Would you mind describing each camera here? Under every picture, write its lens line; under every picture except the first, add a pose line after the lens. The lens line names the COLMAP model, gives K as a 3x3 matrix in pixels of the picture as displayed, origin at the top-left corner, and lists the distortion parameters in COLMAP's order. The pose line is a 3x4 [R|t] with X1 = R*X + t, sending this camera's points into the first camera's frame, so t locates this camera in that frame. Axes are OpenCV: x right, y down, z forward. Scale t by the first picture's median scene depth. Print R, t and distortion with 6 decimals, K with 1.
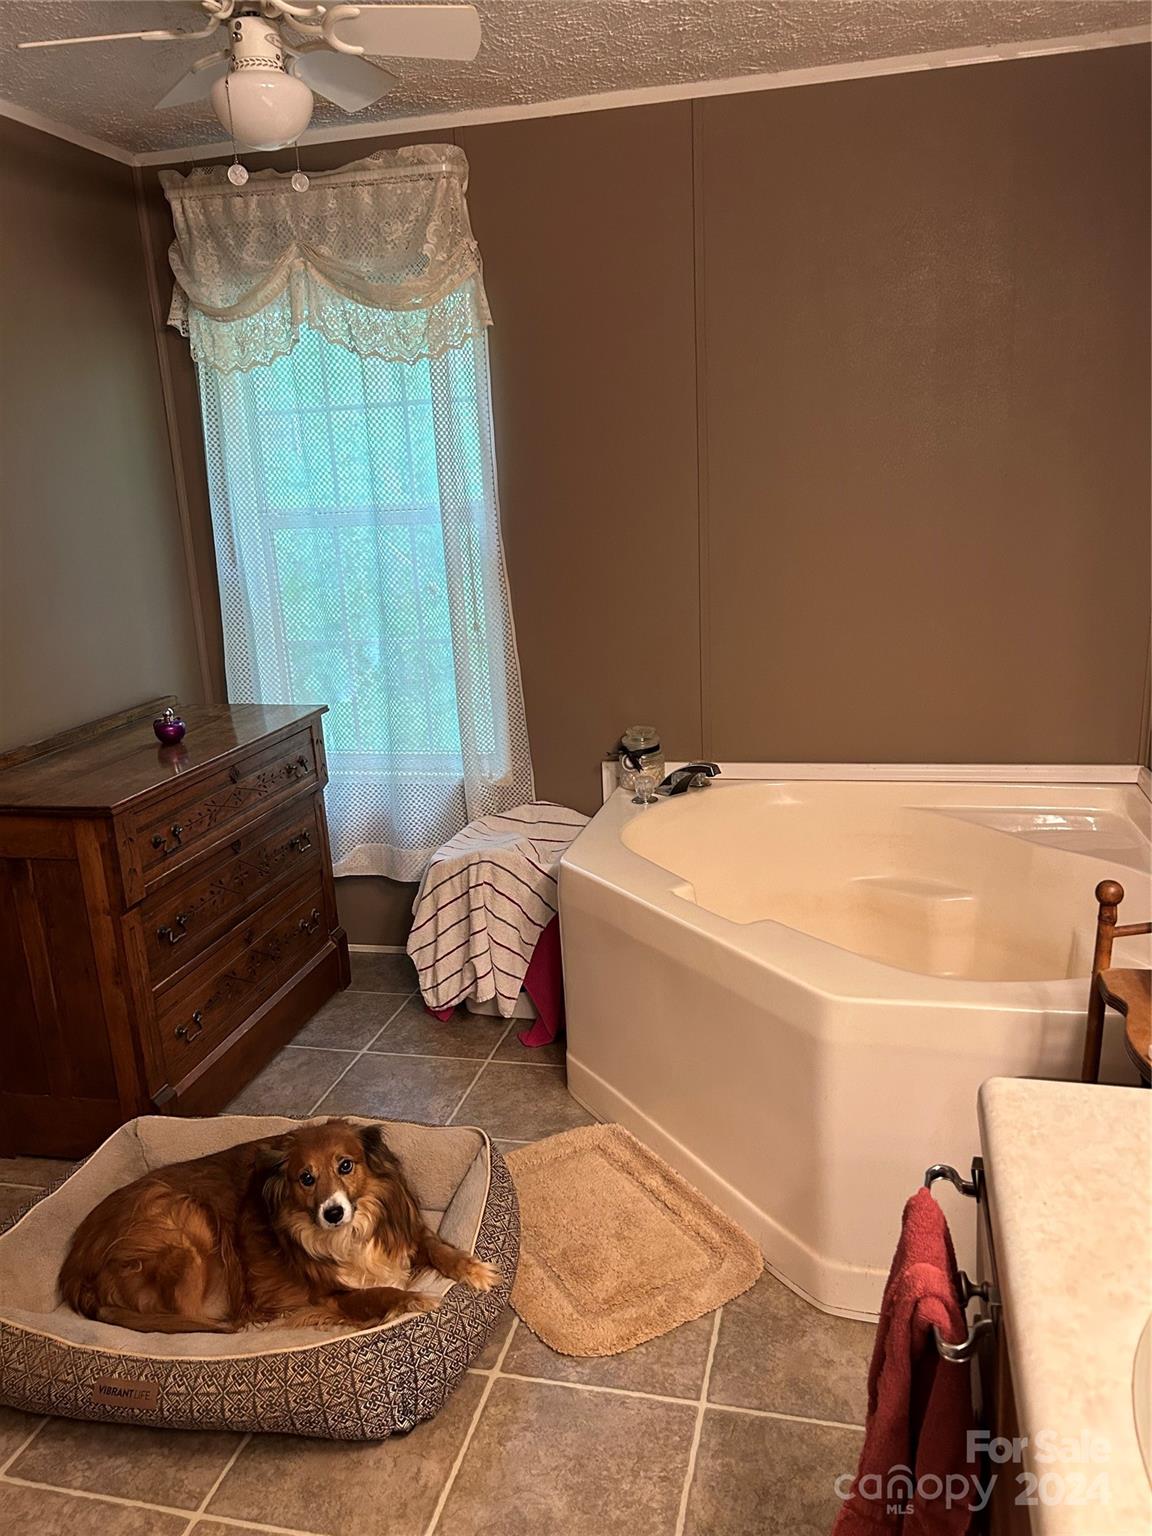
lens RADIAL K [[1175.3, 0, 579.4], [0, 1175.3, 766.5], [0, 0, 1]] dist [0.055626, -0.058246]
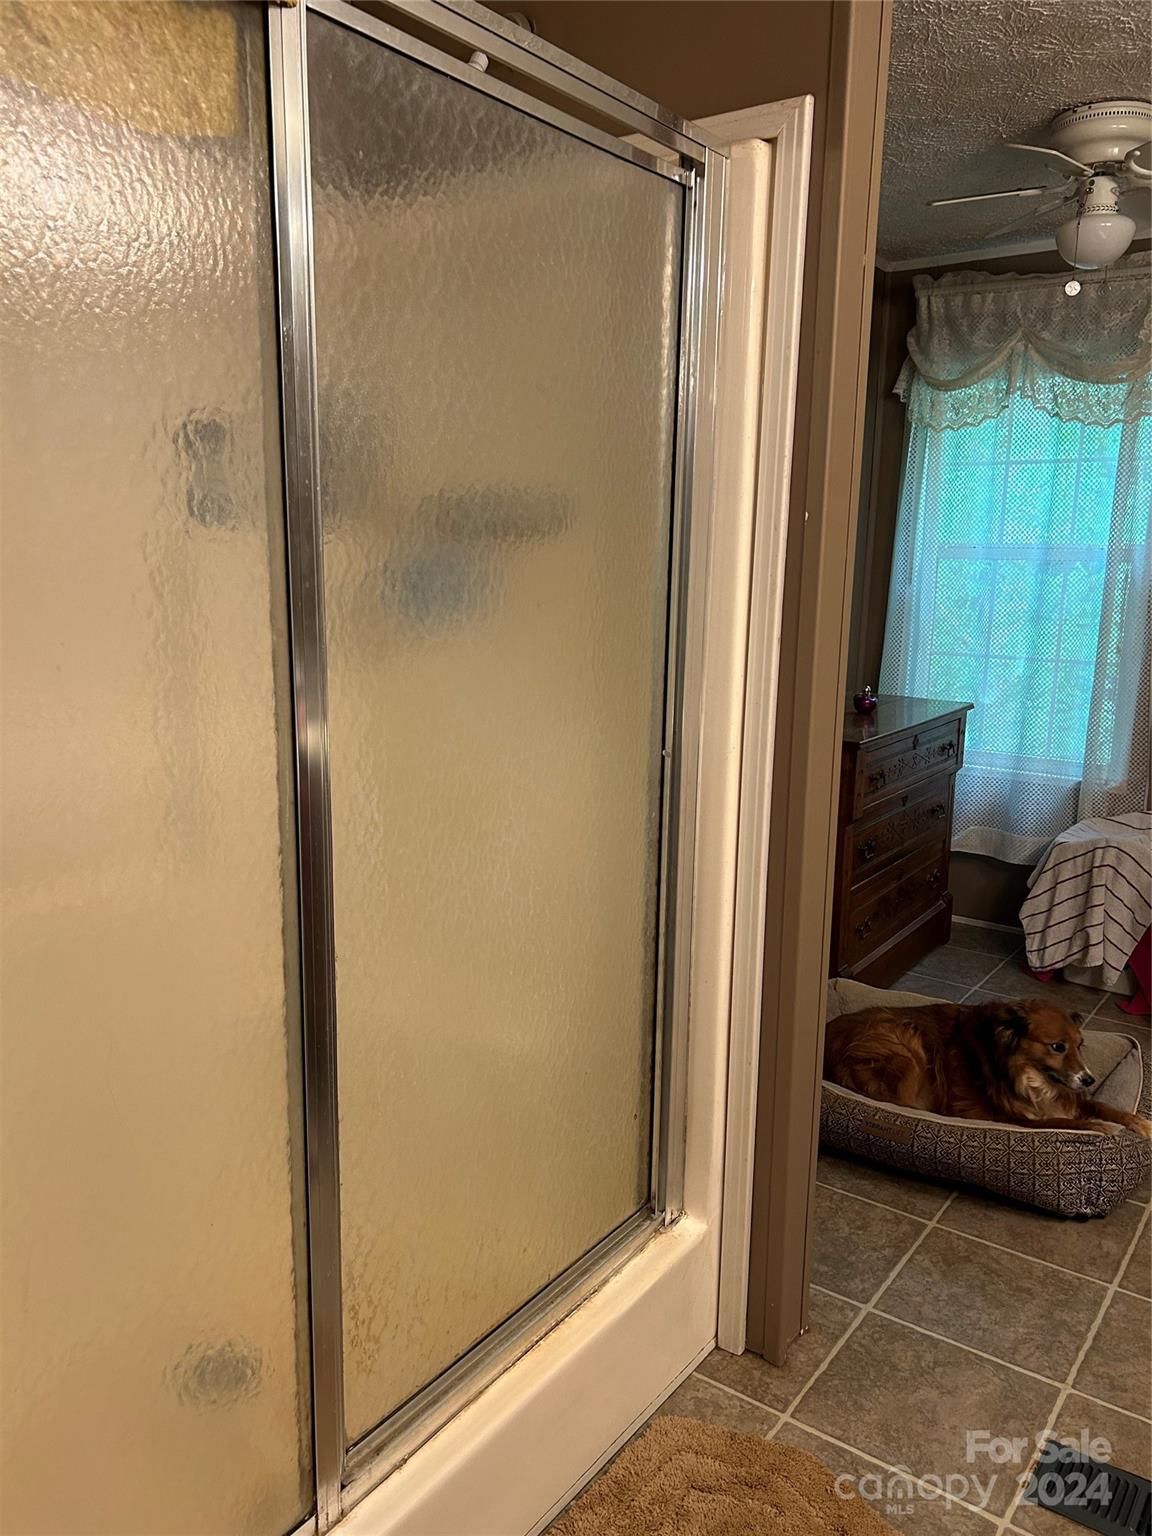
lens RADIAL K [[1175.3, 0, 578.7], [0, 1175.3, 770.0], [0, 0, 1]] dist [0.055626, -0.058246]
pose [[0.925487, 0.135262, -0.353804, -0.162864], [-0.151831, 0.988217, -0.019359, 0.107732], [0.347016, 0.071635, 0.935119, -0.287178]]
